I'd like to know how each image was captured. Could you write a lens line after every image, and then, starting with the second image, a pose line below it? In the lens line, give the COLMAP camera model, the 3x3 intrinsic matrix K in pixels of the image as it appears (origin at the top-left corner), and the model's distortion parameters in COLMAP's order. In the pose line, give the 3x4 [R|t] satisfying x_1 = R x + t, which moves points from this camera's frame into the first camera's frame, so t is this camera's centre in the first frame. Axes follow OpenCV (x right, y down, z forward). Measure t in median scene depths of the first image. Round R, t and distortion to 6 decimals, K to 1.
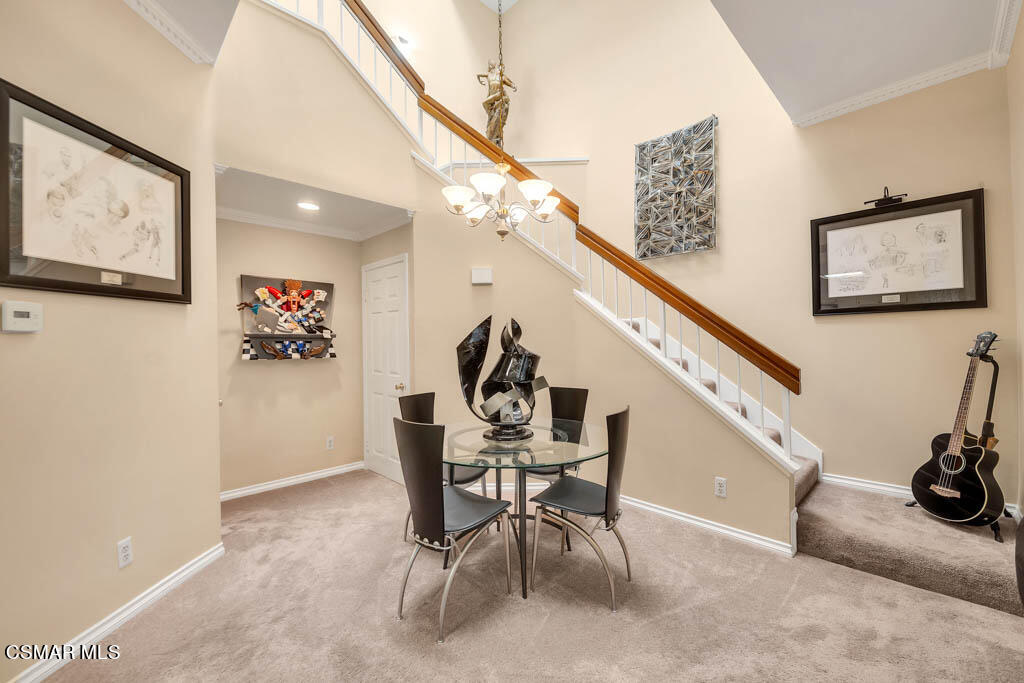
lens RADIAL K [[404.5, 0, 529.3], [0, 404.5, 338.2], [0, 0, 1]] dist [0.002522, -0.005493]
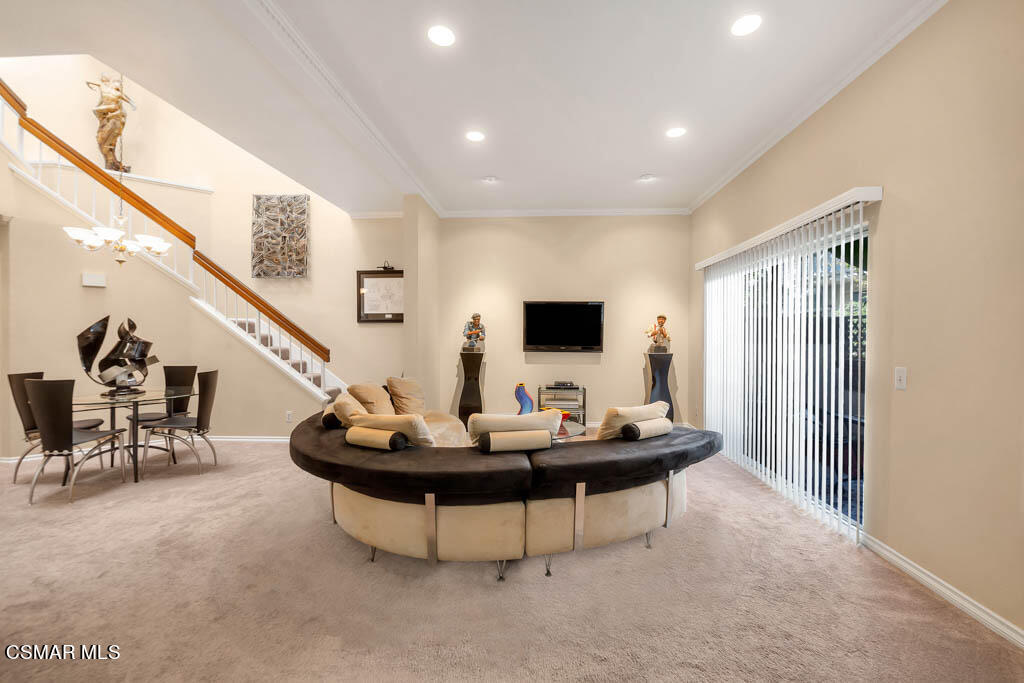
lens RADIAL K [[404.5, 0, 529.3], [0, 404.5, 338.2], [0, 0, 1]] dist [0.002522, -0.005493]
pose [[0.732387, 0.012174, 0.680780, 0.026049], [-0.015428, 0.999880, -0.001282, 0.005216], [-0.680714, -0.009564, 0.732487, -0.962366]]
